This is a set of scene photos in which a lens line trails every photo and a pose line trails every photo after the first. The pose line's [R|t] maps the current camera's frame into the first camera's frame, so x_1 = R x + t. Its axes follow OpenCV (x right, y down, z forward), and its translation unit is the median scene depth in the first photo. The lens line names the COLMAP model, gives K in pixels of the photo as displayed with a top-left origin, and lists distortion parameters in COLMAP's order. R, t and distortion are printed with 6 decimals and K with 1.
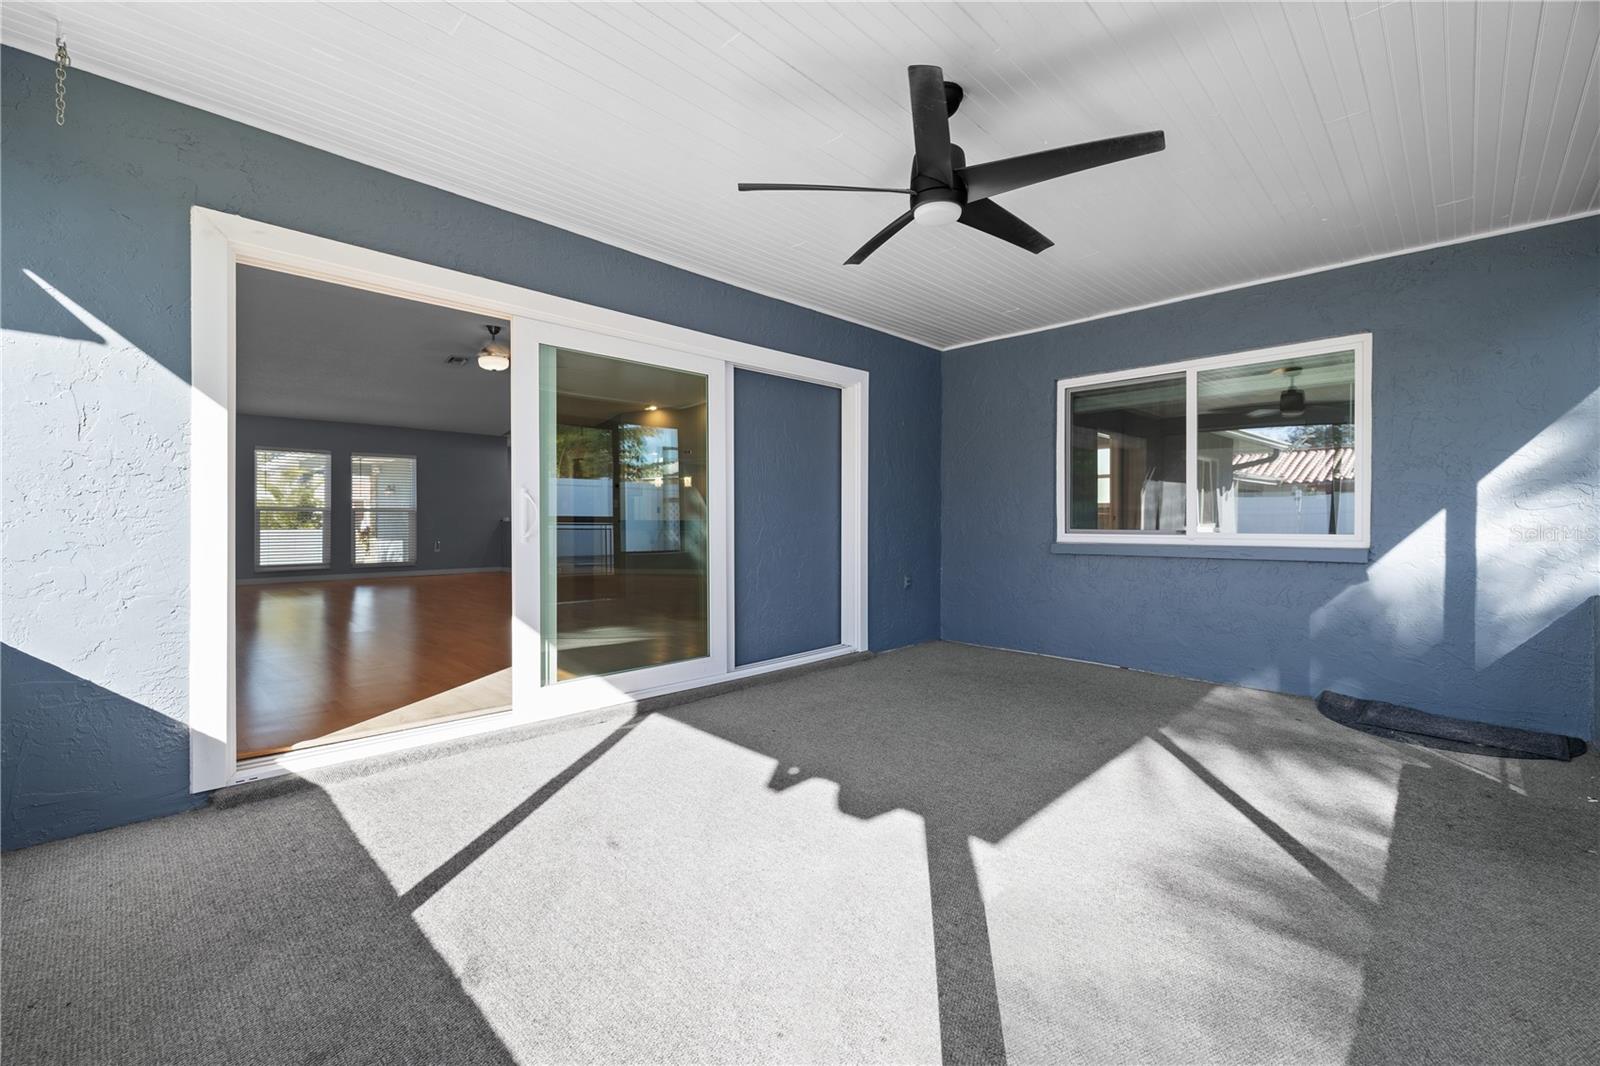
lens RADIAL K [[679.6, 0, 794.7], [0, 679.6, 529.7], [0, 0, 1]] dist [0.001383, 0.000402]
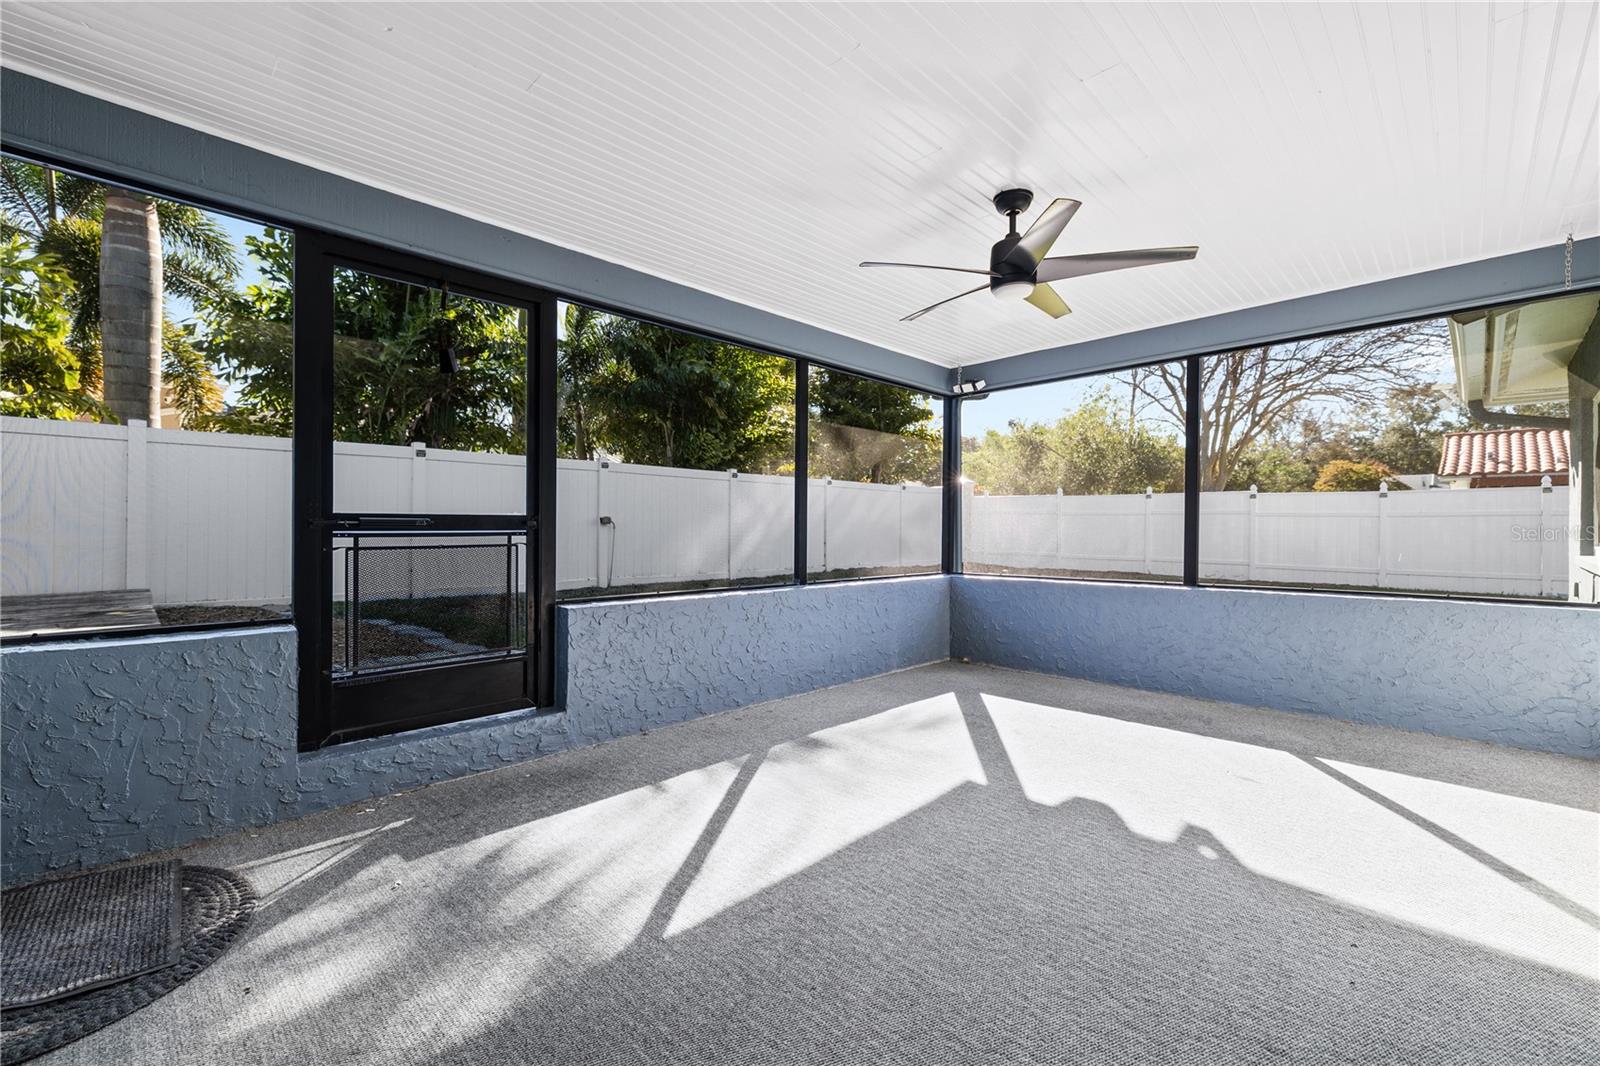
lens RADIAL K [[679.6, 0, 794.7], [0, 679.6, 529.7], [0, 0, 1]] dist [0.001383, 0.000402]
pose [[-0.999915, -0.012632, 0.003315, 0.555939], [-0.012570, 0.999756, 0.018147, -0.042577], [-0.003543, 0.018103, -0.999830, 2.036777]]
